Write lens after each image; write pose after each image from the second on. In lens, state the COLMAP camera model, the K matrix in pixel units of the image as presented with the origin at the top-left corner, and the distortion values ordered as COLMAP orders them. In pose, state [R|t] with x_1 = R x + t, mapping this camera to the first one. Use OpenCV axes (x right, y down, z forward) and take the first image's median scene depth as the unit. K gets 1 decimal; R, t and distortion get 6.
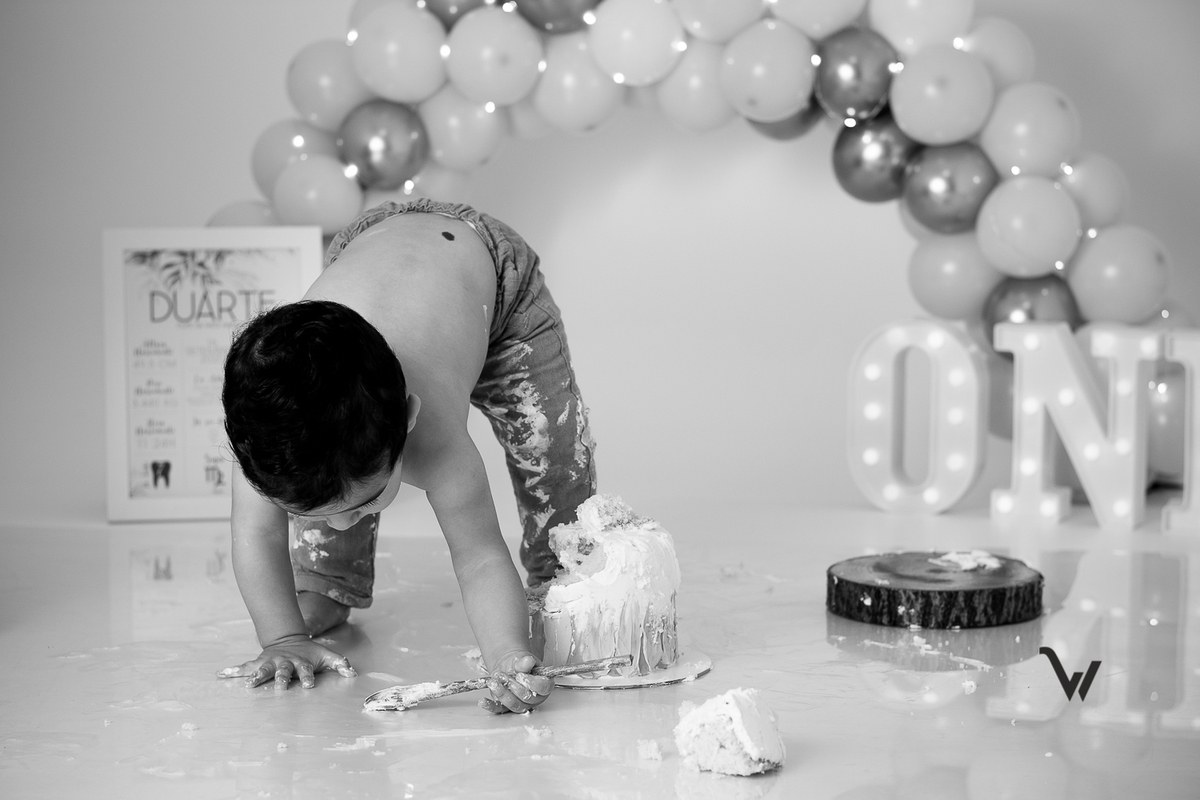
lens RADIAL K [[2626.5, 0, 590.8], [0, 2626.5, 410.2], [0, 0, 1]] dist [-0.079859, 0.000000]
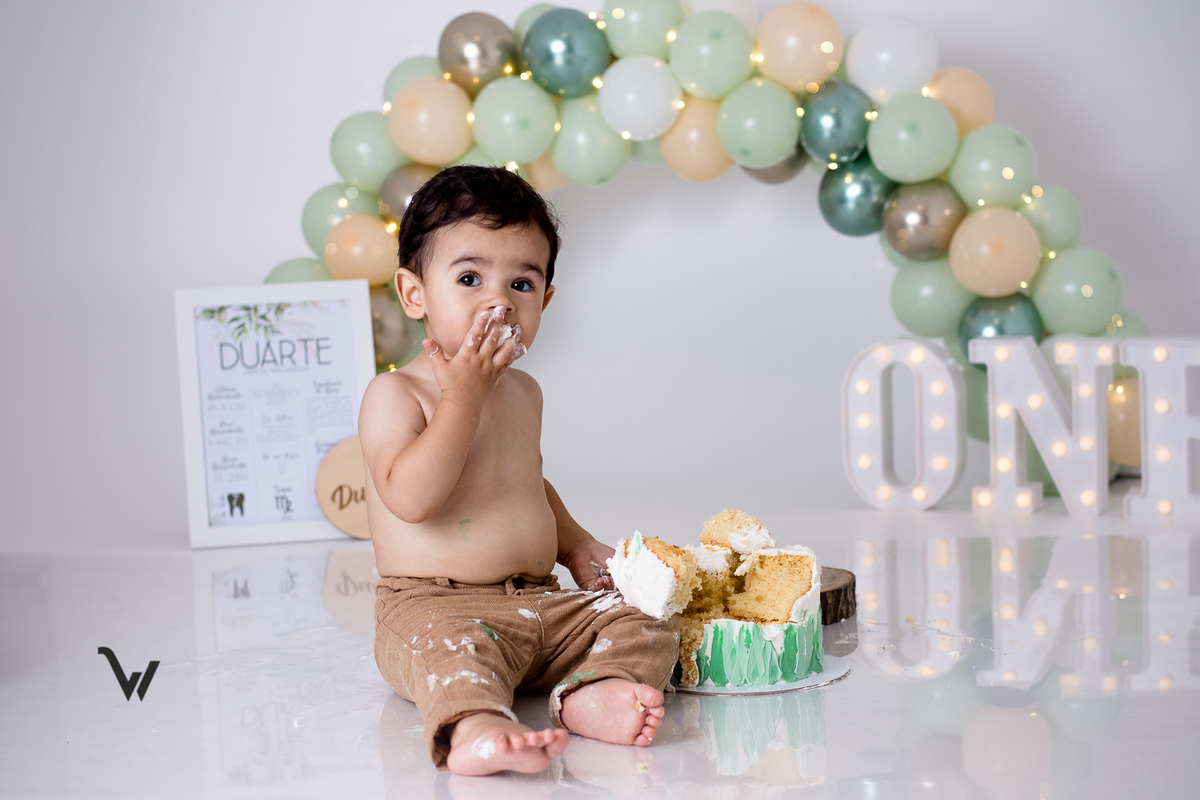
lens RADIAL K [[2626.5, 0, 599.9], [0, 2626.5, 389.9], [0, 0, 1]] dist [-0.079859, 0.000000]
pose [[0.999057, -0.043331, 0.002596, -0.008371], [0.043366, 0.998940, -0.015465, -0.000569], [-0.001923, 0.015563, 0.999877, -0.126708]]
